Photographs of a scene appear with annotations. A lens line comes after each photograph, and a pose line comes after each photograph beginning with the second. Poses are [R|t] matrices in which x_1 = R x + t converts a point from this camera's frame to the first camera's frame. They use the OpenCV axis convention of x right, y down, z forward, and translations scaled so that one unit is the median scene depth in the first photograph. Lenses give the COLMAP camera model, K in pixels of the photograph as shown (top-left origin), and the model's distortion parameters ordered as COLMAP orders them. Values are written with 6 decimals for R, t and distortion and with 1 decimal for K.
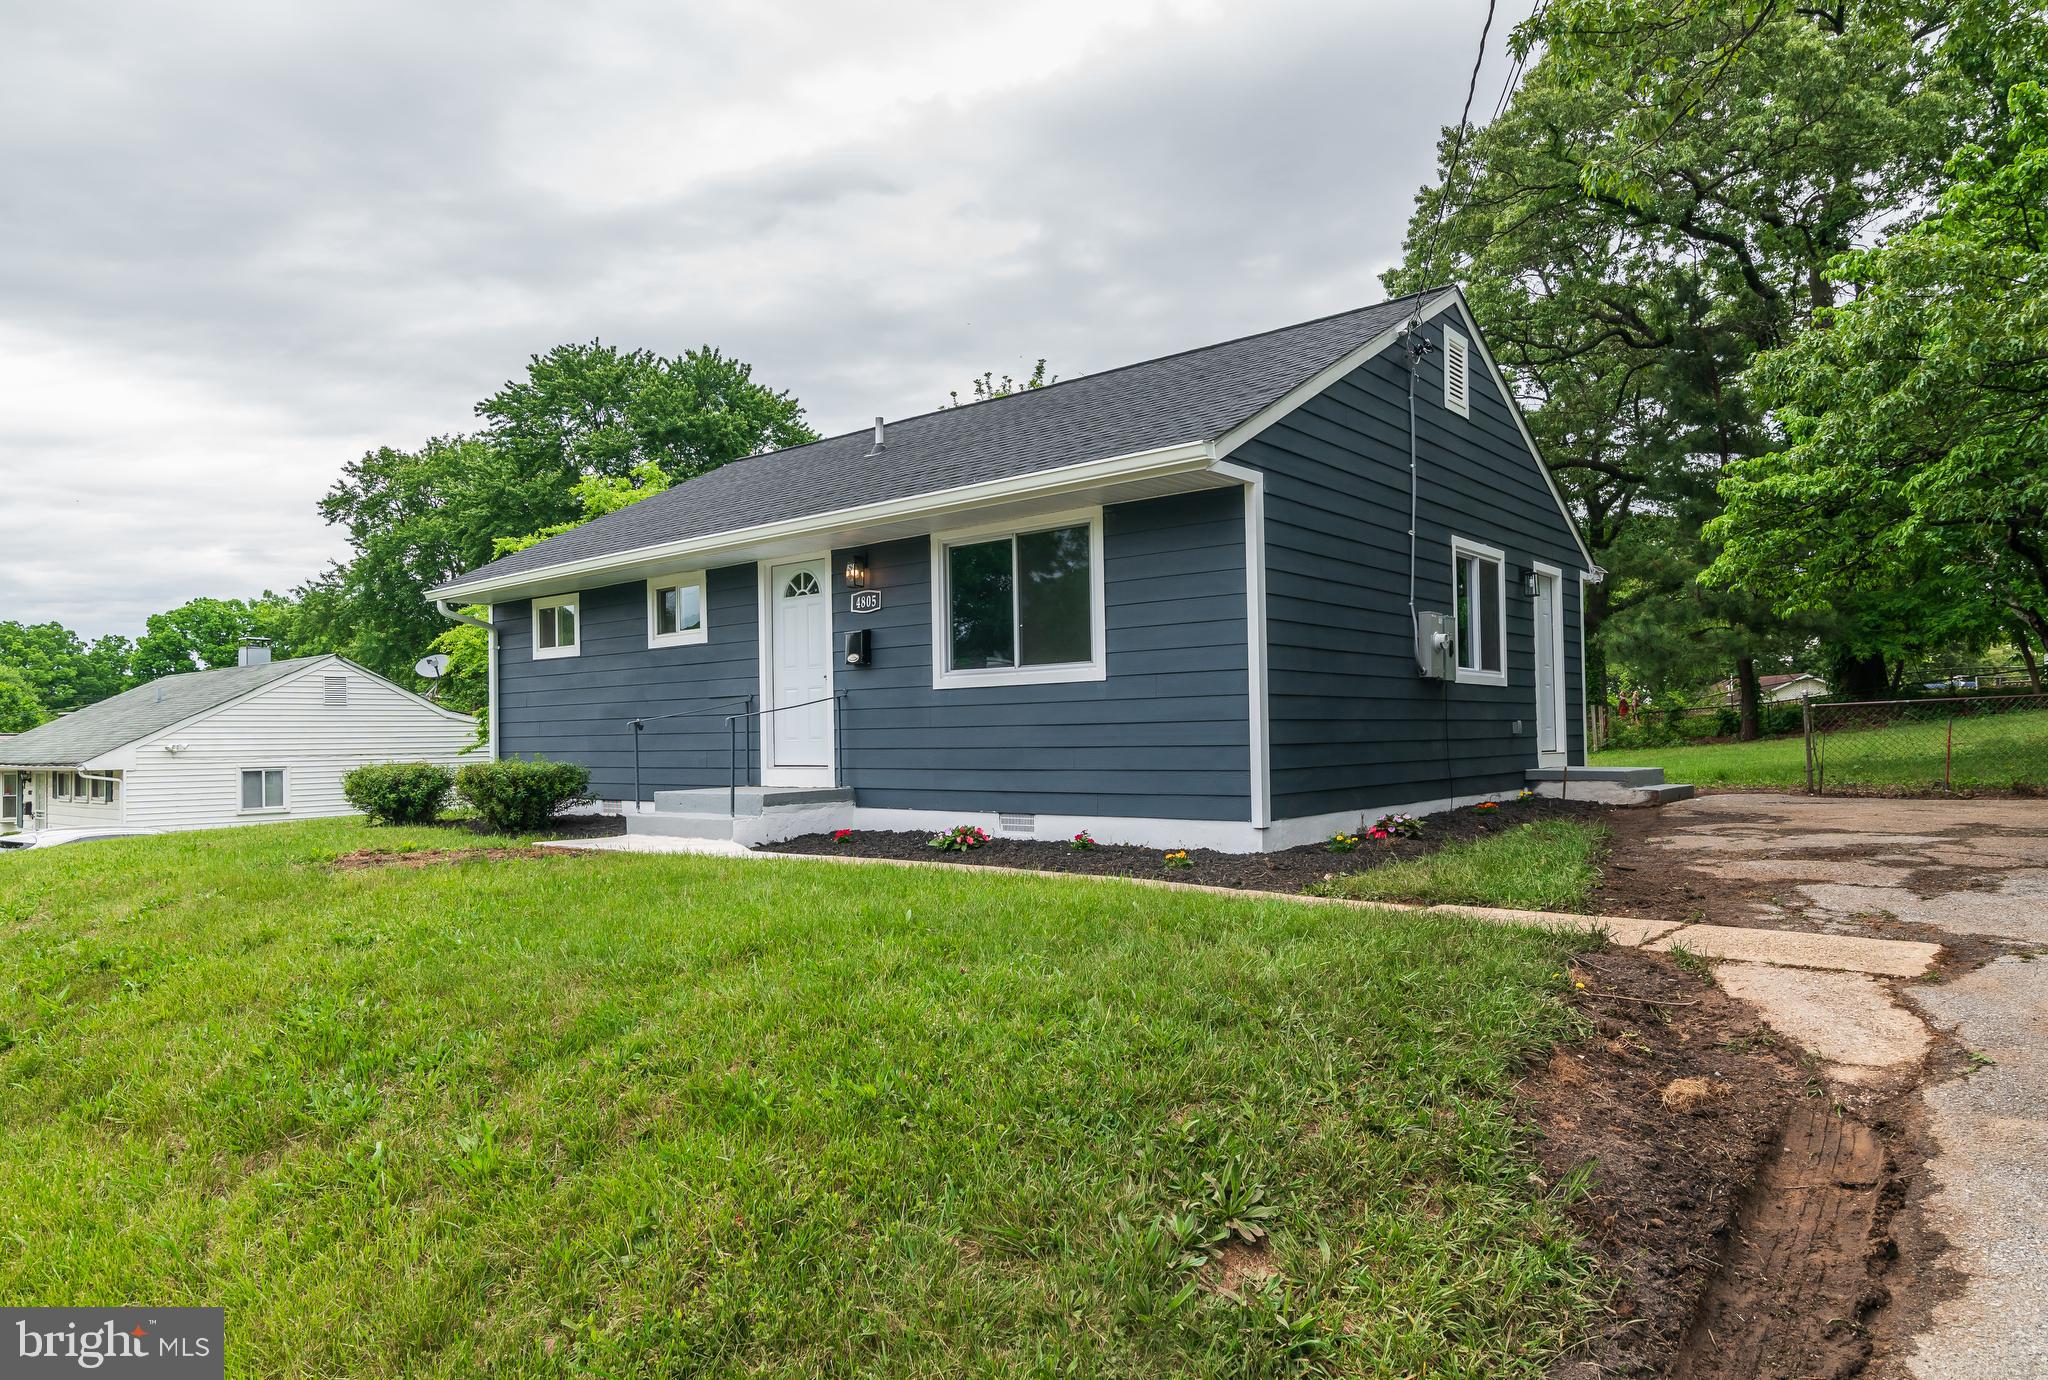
lens RADIAL K [[1271.8, 0, 1026.3], [0, 1271.8, 685.1], [0, 0, 1]] dist [-0.000153, 0.000757]
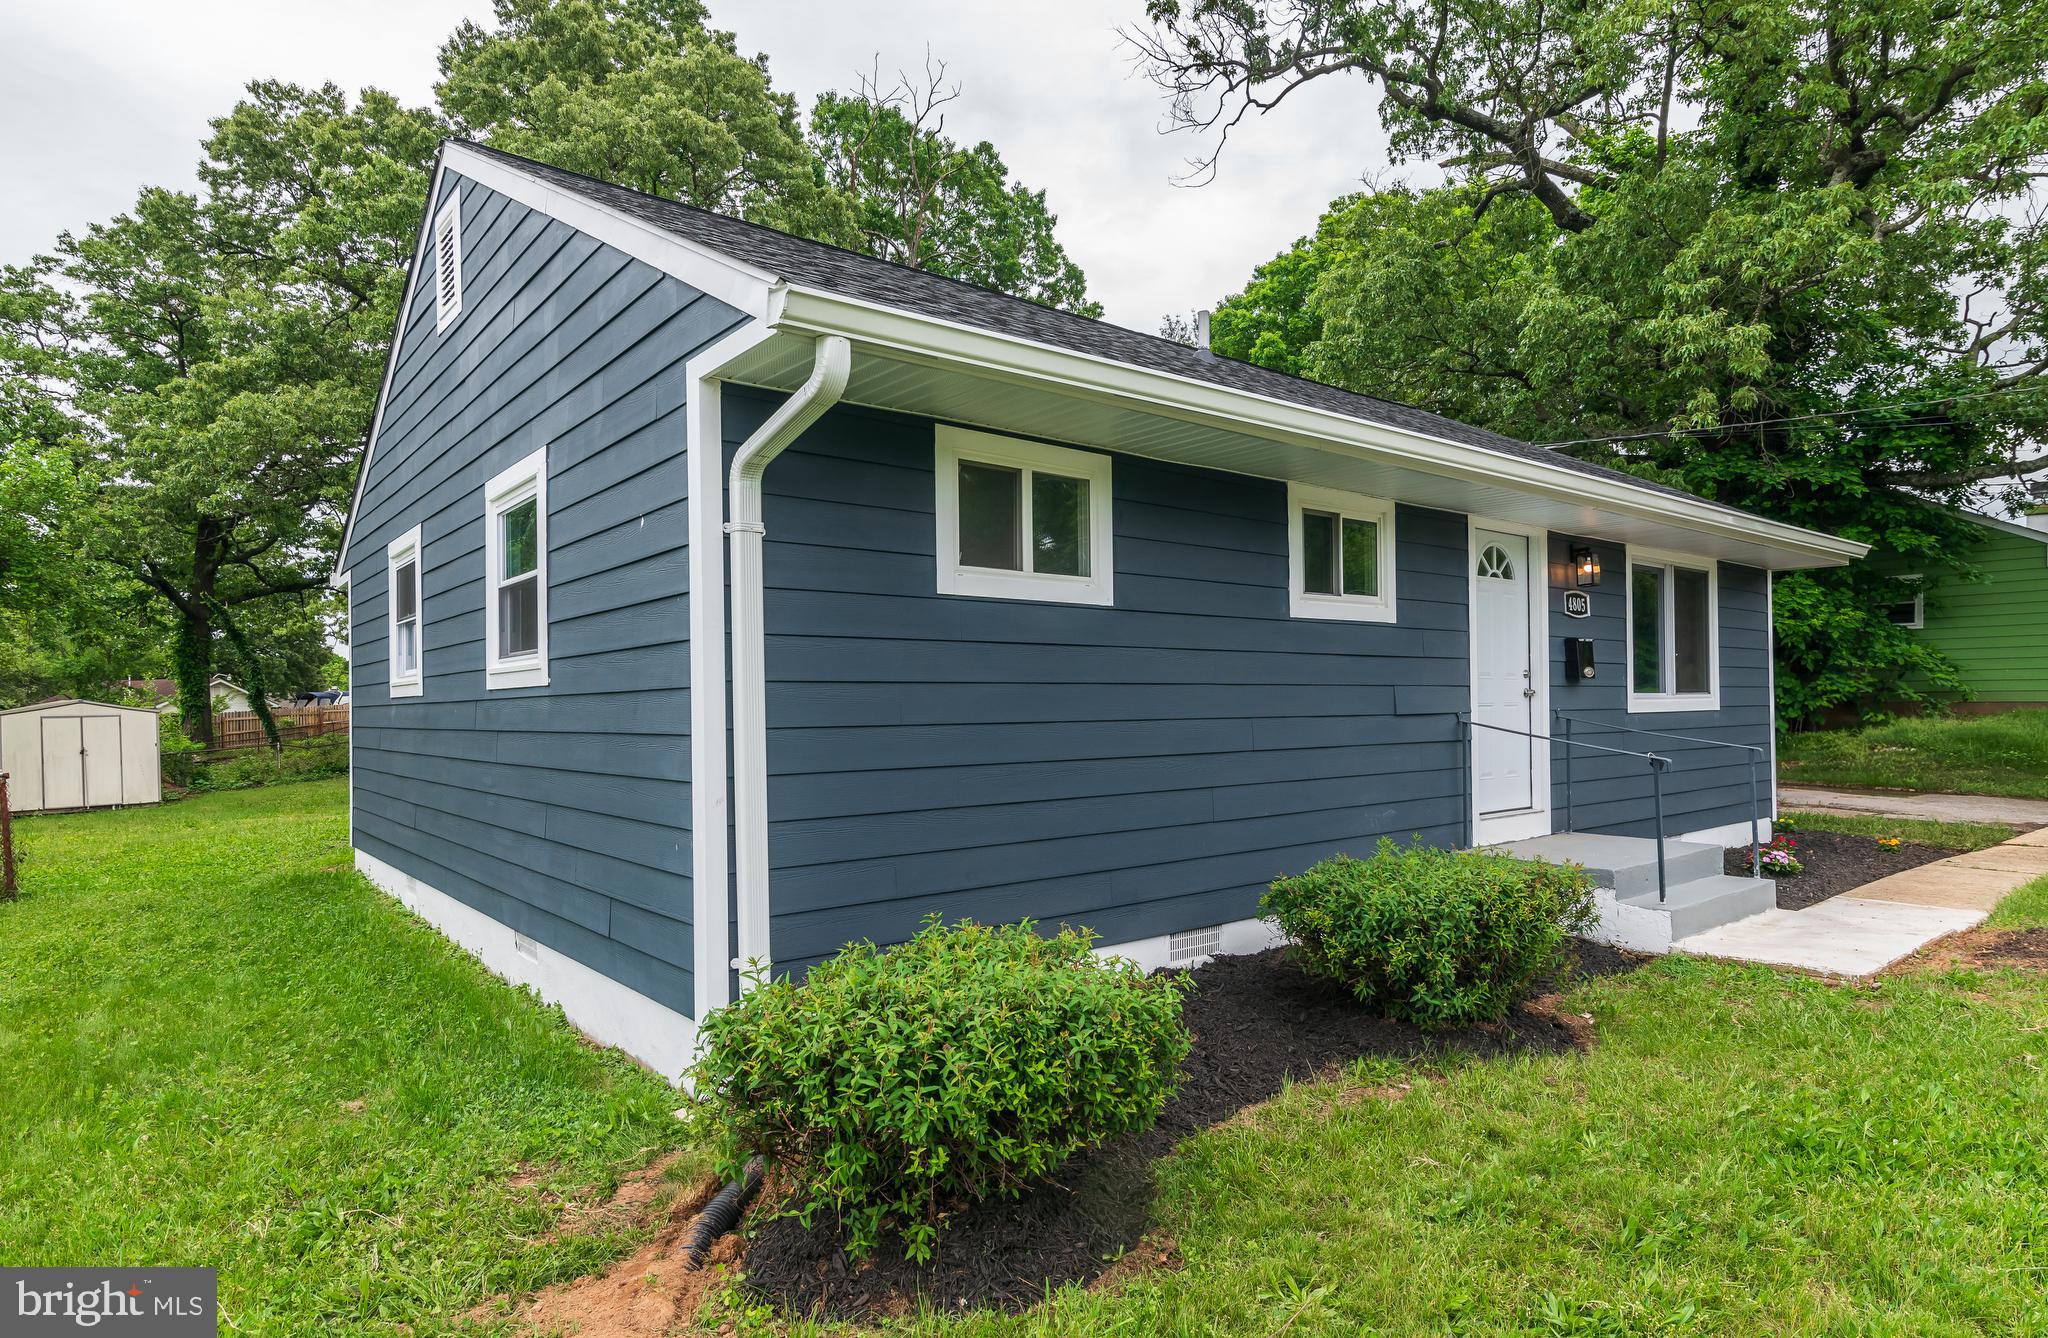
lens RADIAL K [[1131.5, 0, 1024.0], [0, 1131.5, 669.0], [0, 0, 1]] dist [-0.000141, 0.000018]
pose [[0.194899, 0.035520, 0.980180, -0.773759], [-0.042342, 0.998717, -0.027772, 0.010224], [-0.979909, -0.036090, 0.196153, 1.016436]]
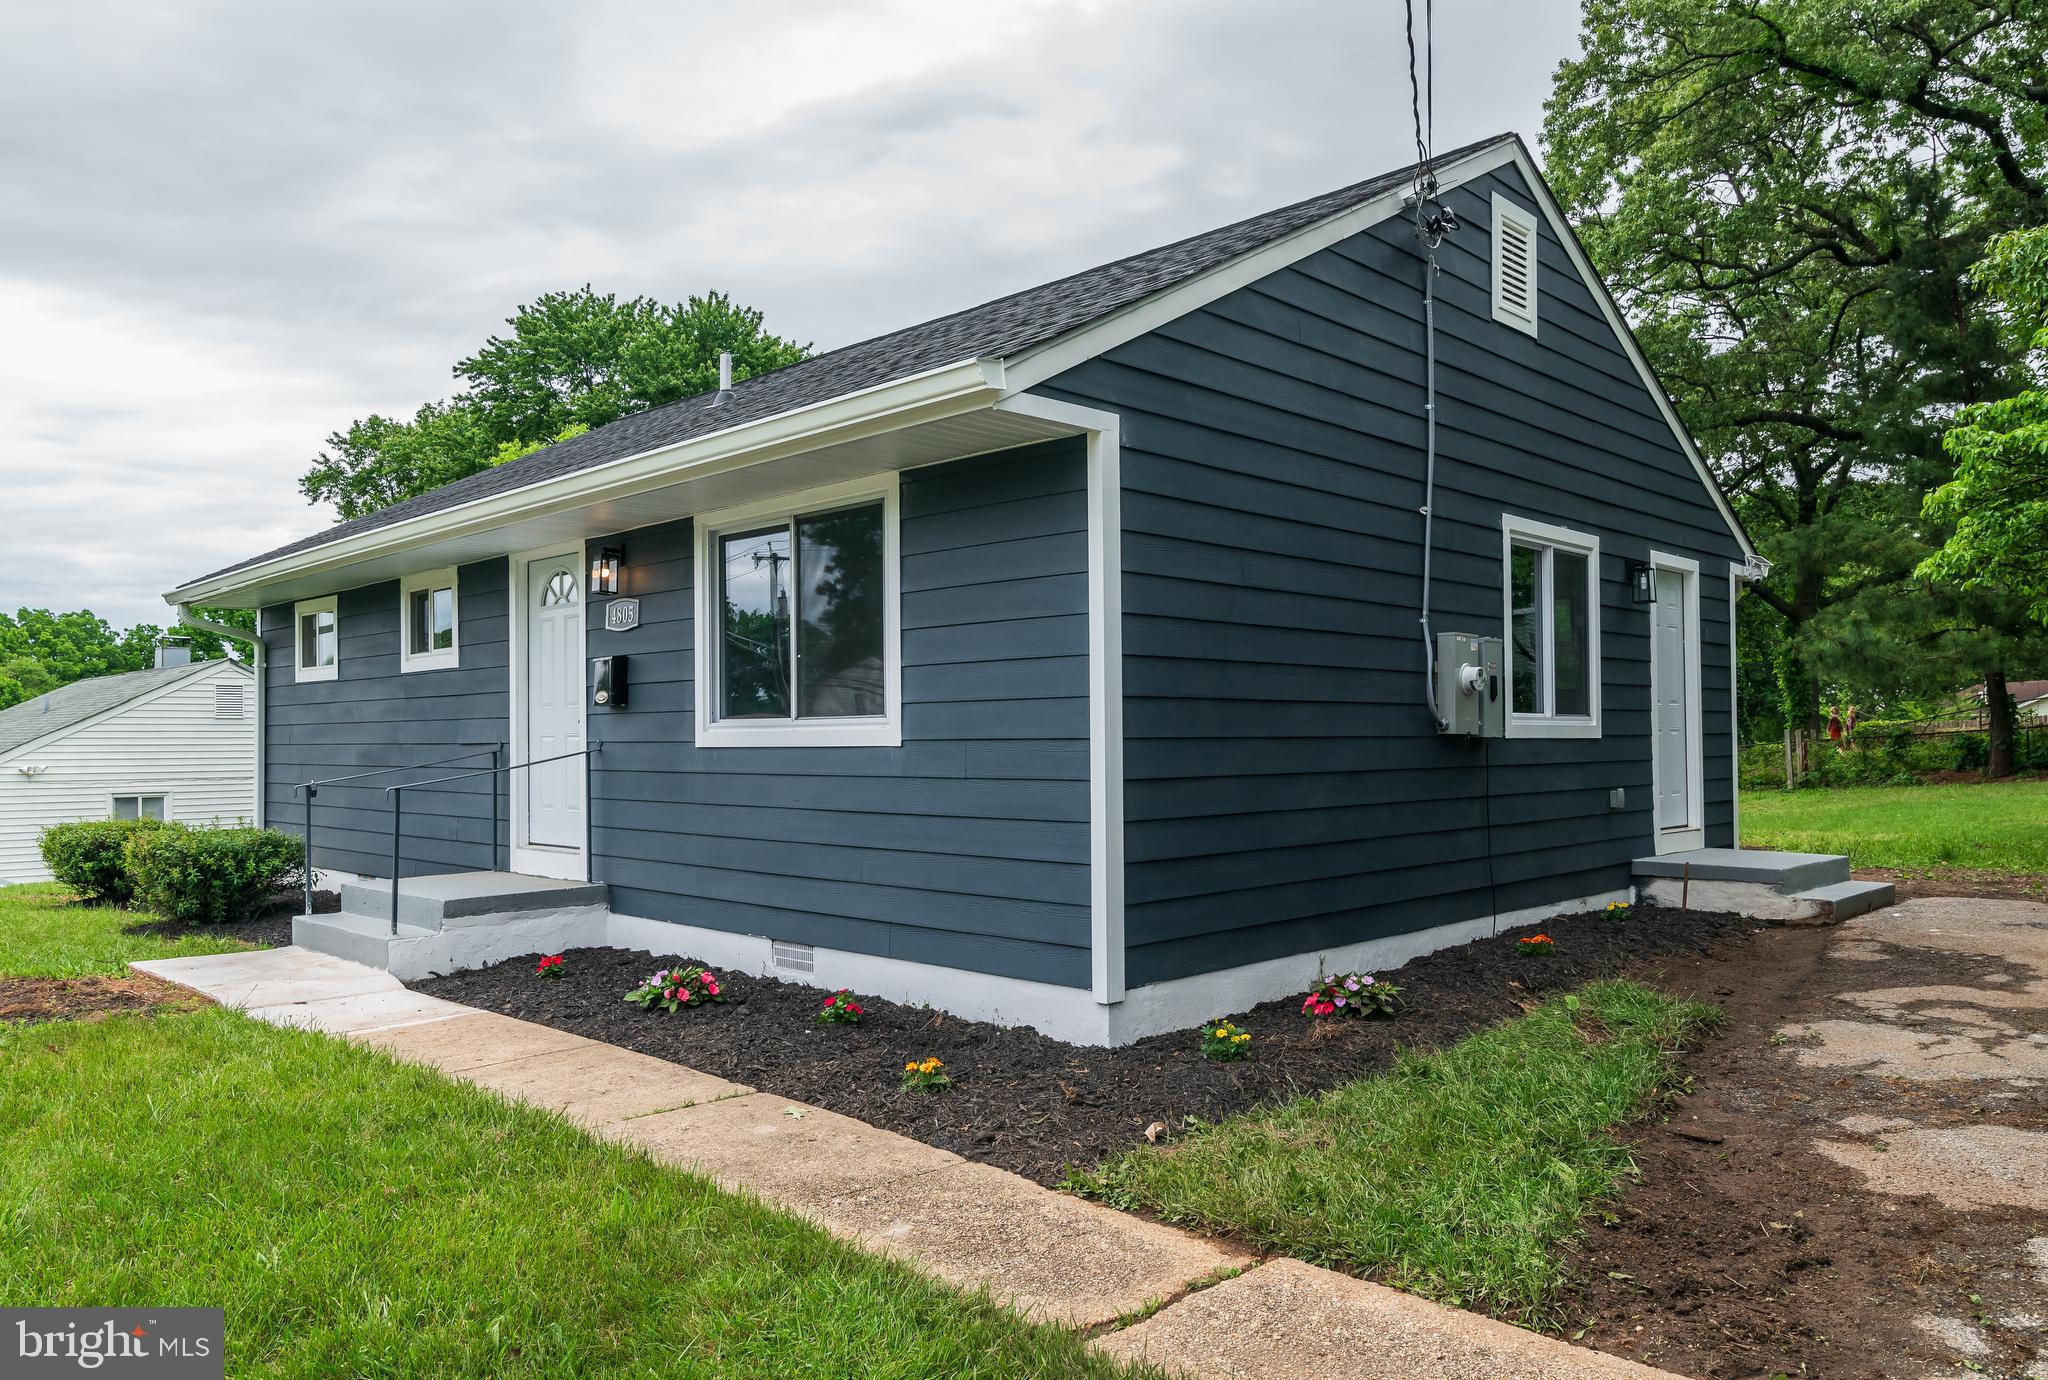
lens RADIAL K [[1430.9, 0, 1024.0], [0, 1430.9, 690.0], [0, 0, 1]] dist [0.000769, -0.000773]
pose [[0.996150, 0.005847, -0.087471, 0.133171], [-0.005239, 0.999960, 0.007181, -0.026699], [0.087510, -0.006695, 0.996141, 0.209387]]
